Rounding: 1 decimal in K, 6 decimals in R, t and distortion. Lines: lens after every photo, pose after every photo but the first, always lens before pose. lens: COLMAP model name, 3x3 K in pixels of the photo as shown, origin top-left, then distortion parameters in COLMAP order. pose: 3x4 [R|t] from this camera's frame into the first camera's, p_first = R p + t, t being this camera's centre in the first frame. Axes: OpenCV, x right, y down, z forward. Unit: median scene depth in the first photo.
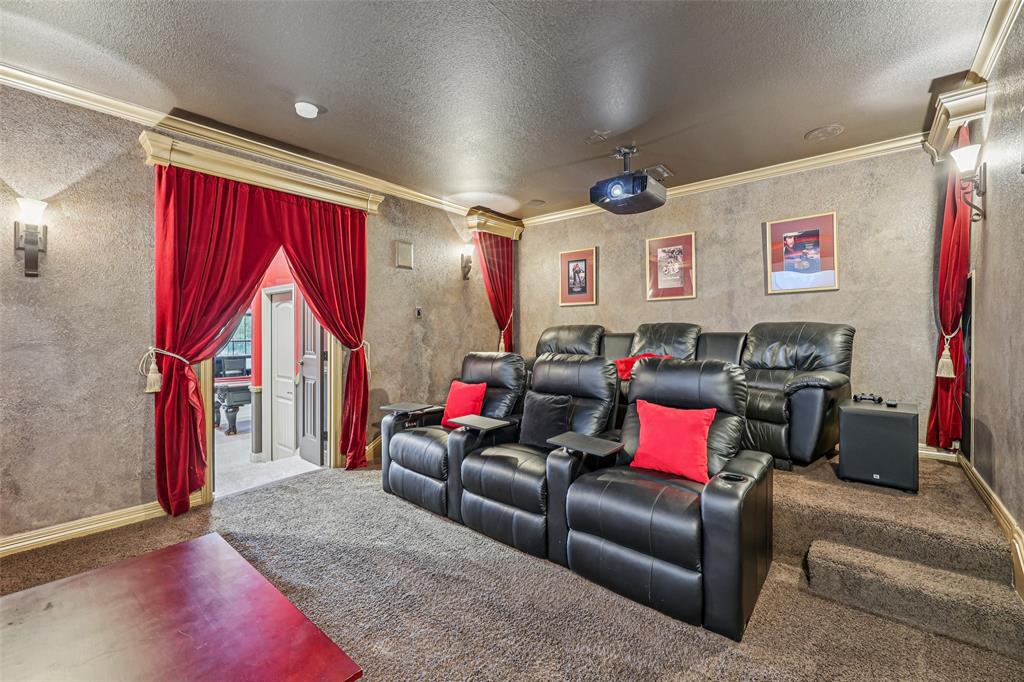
lens RADIAL K [[429.3, 0, 514.9], [0, 429.3, 325.0], [0, 0, 1]] dist [-0.000812, 0.000071]
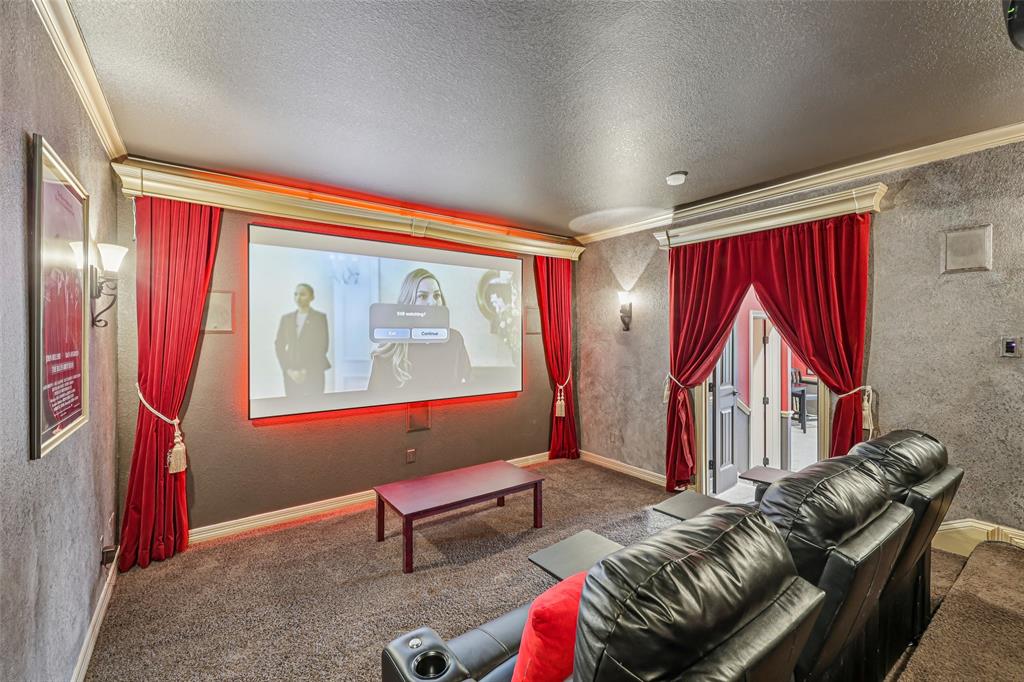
lens RADIAL K [[429.3, 0, 512.2], [0, 429.3, 339.4], [0, 0, 1]] dist [-0.000812, 0.000071]
pose [[-0.242087, 0.003153, -0.970249, 0.624819], [0.007790, 0.999969, 0.001306, -0.060512], [0.970223, -0.007242, -0.242104, 0.710961]]
